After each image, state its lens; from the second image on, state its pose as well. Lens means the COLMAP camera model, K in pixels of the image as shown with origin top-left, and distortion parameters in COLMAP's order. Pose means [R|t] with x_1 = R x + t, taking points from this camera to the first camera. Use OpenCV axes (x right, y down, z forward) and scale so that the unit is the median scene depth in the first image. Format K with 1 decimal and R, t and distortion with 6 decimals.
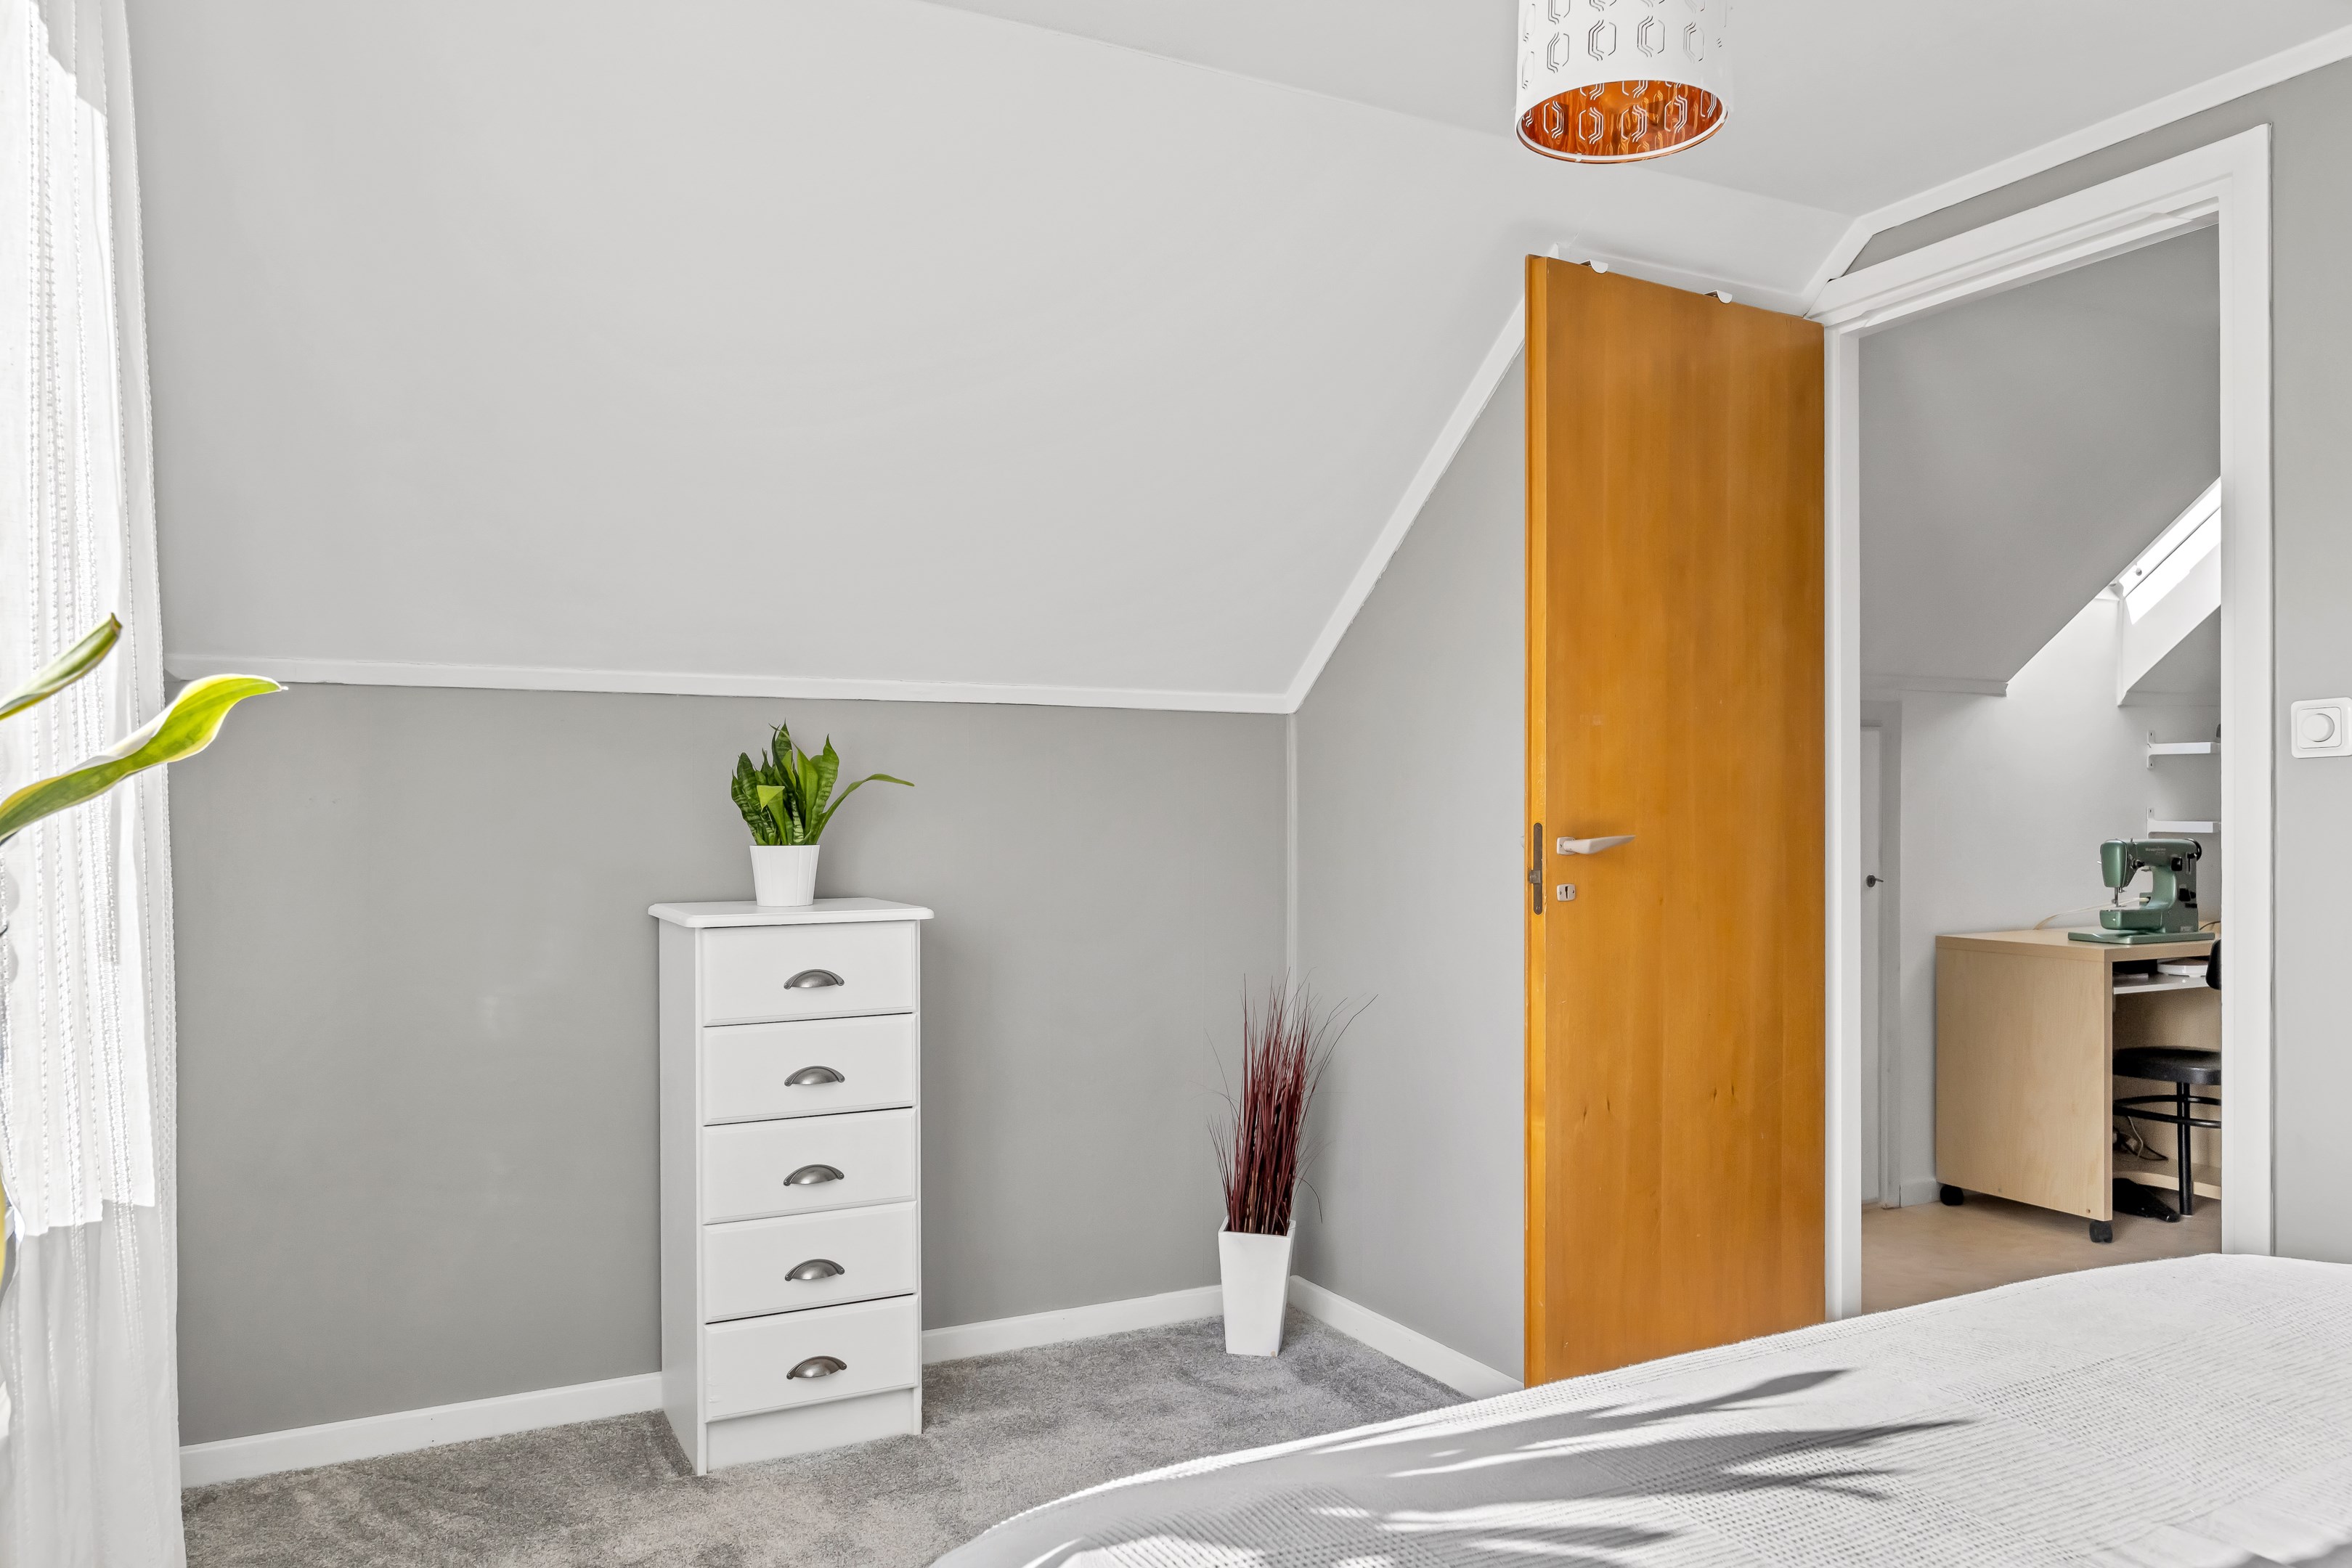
lens RADIAL K [[1550.8, 0, 1175.9], [0, 1550.8, 807.0], [0, 0, 1]] dist [-0.012086, 0.007110]
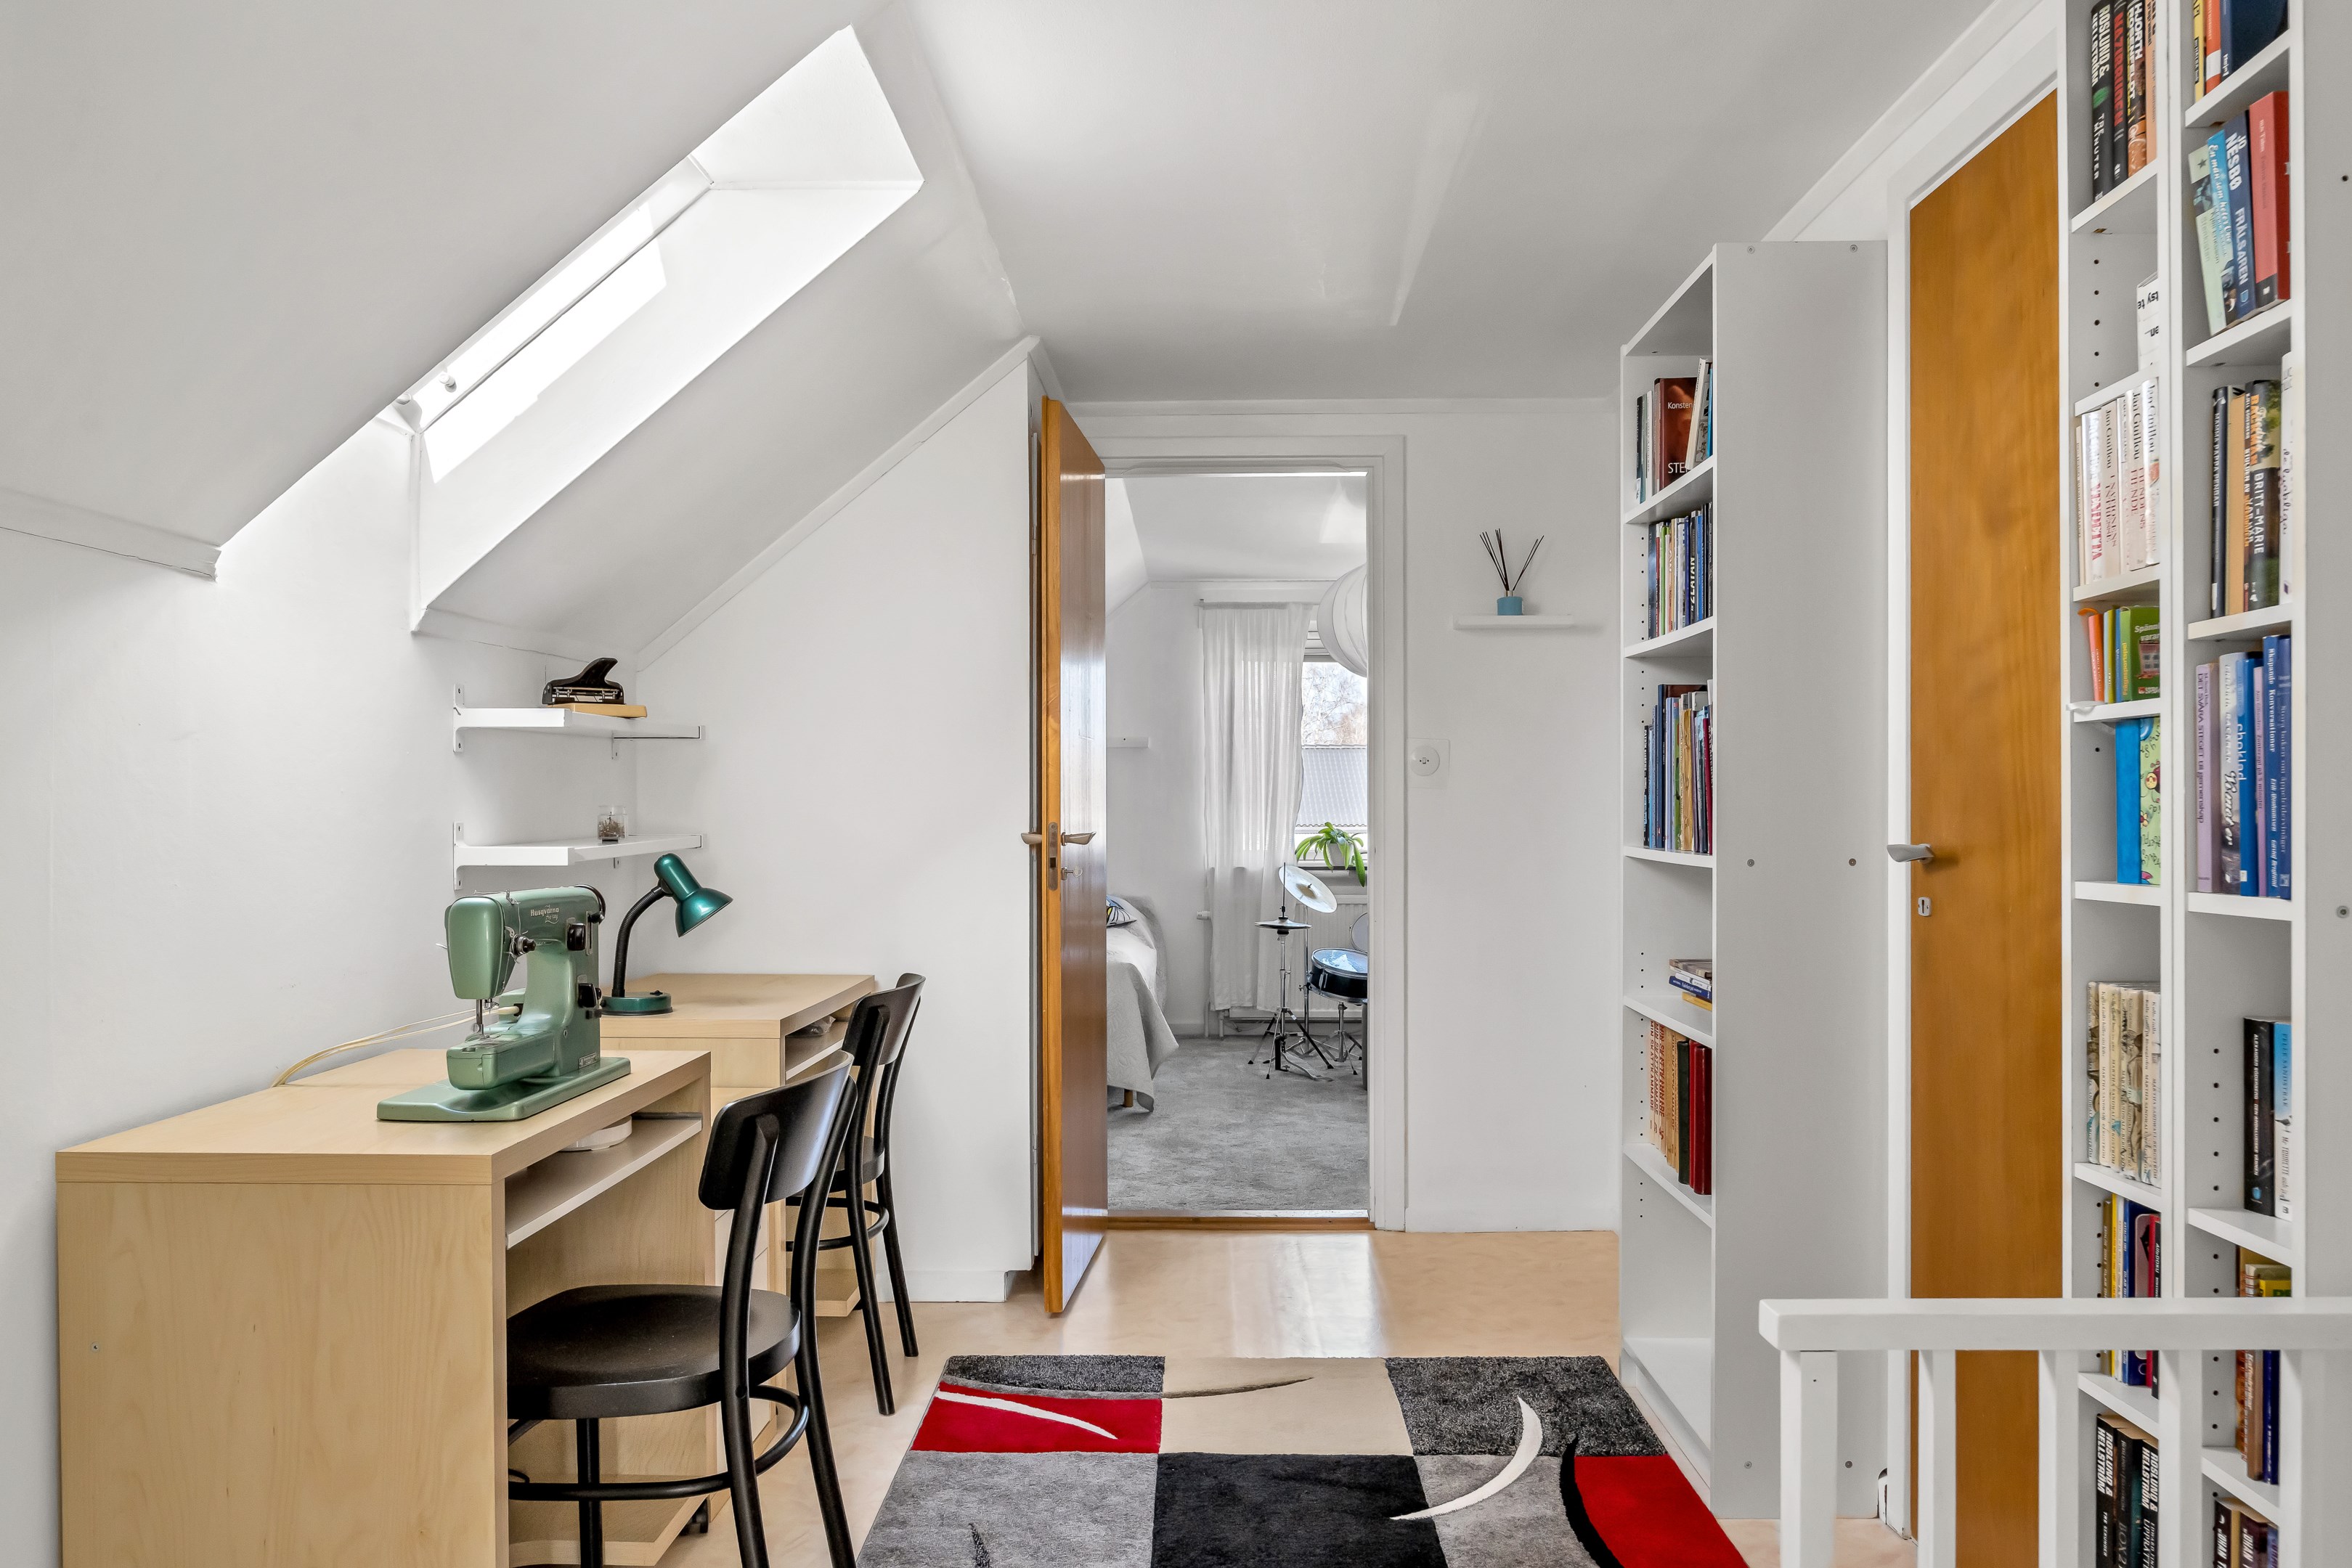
lens RADIAL K [[1550.8, 0, 1176.0], [0, 1550.8, 803.2], [0, 0, 1]] dist [-0.012086, 0.007110]
pose [[0.428856, -0.007171, 0.903344, 0.254180], [0.007231, 0.999964, 0.004505, -0.007506], [-0.903344, 0.004600, 0.428893, 0.563211]]
